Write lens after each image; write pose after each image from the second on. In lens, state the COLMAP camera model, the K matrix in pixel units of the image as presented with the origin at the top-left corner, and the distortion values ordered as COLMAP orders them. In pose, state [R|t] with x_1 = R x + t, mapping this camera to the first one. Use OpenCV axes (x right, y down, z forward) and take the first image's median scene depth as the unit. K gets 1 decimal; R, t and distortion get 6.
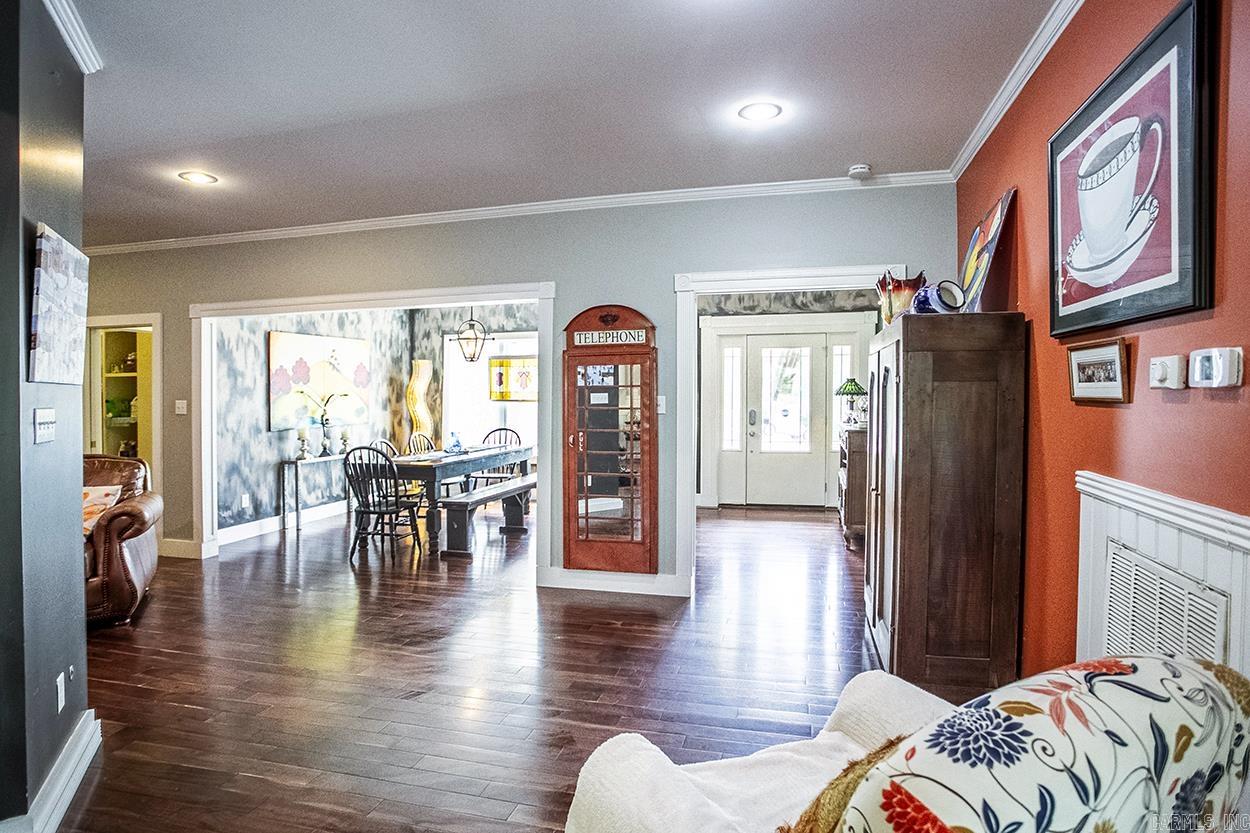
lens RADIAL K [[646.5, 0, 638.4], [0, 646.5, 398.4], [0, 0, 1]] dist [-0.034118, 0.002893]
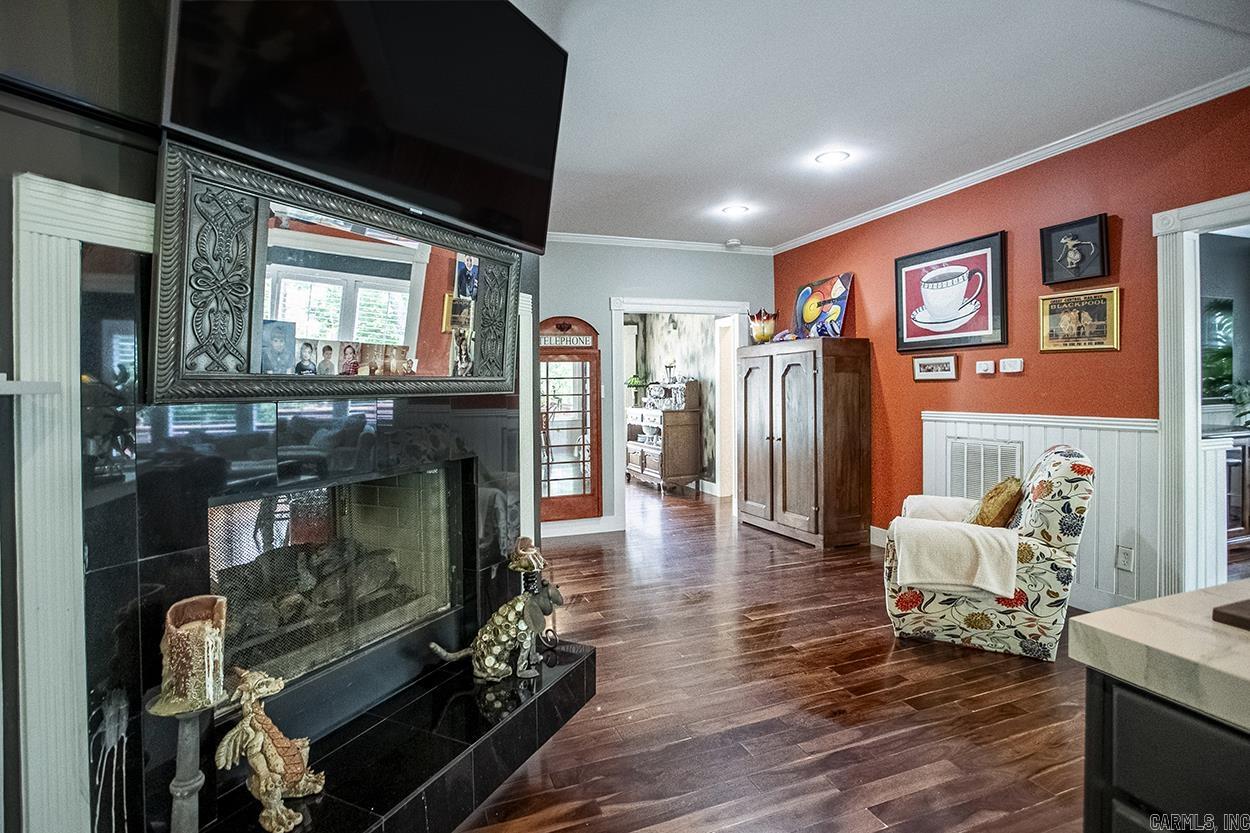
lens RADIAL K [[610.0, 0, 623.8], [0, 610.0, 392.0], [0, 0, 1]] dist [-0.059936, 0.022569]
pose [[0.838748, -0.010957, 0.544410, -0.827476], [0.016298, 0.999855, -0.004985, 0.023373], [-0.544276, 0.013054, 0.838805, -0.132156]]
